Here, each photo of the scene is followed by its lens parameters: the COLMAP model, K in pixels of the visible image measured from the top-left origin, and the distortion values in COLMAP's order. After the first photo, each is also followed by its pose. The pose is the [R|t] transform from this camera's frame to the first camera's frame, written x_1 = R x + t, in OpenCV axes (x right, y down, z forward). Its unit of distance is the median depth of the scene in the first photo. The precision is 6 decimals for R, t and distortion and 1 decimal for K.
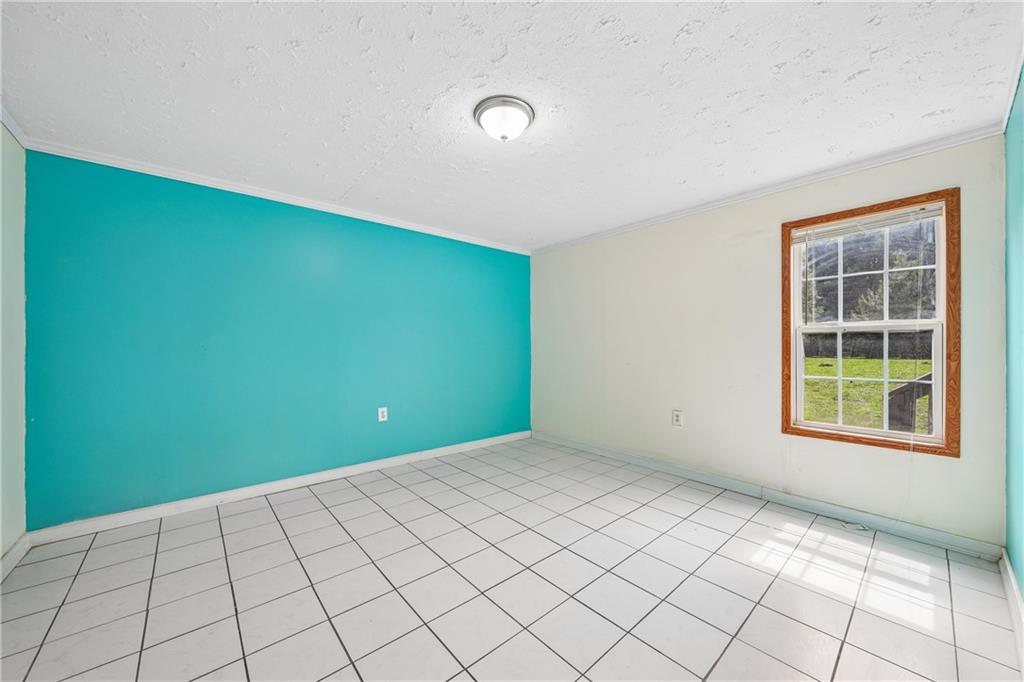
lens RADIAL K [[379.9, 0, 512.0], [0, 379.9, 341.0], [0, 0, 1]] dist [0.001368, 0.000100]
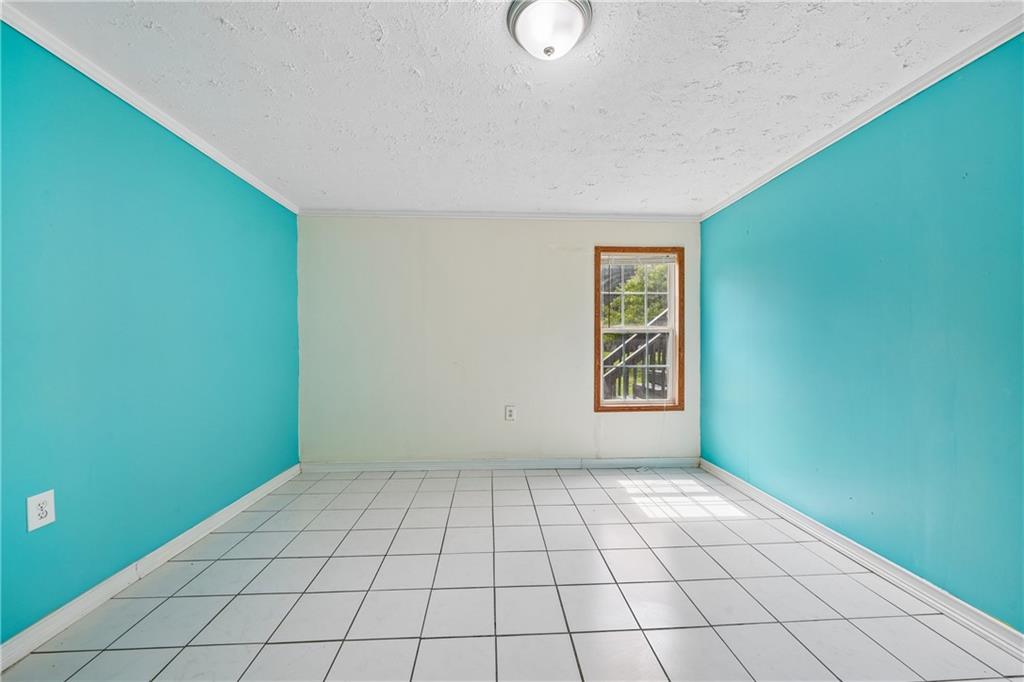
lens RADIAL K [[379.9, 0, 512.0], [0, 379.9, 341.0], [0, 0, 1]] dist [0.001368, 0.000100]
pose [[0.612360, 0.003638, 0.790571, -0.457478], [-0.009704, 0.999949, 0.002916, 0.004691], [-0.790519, -0.009457, 0.612364, 0.445730]]
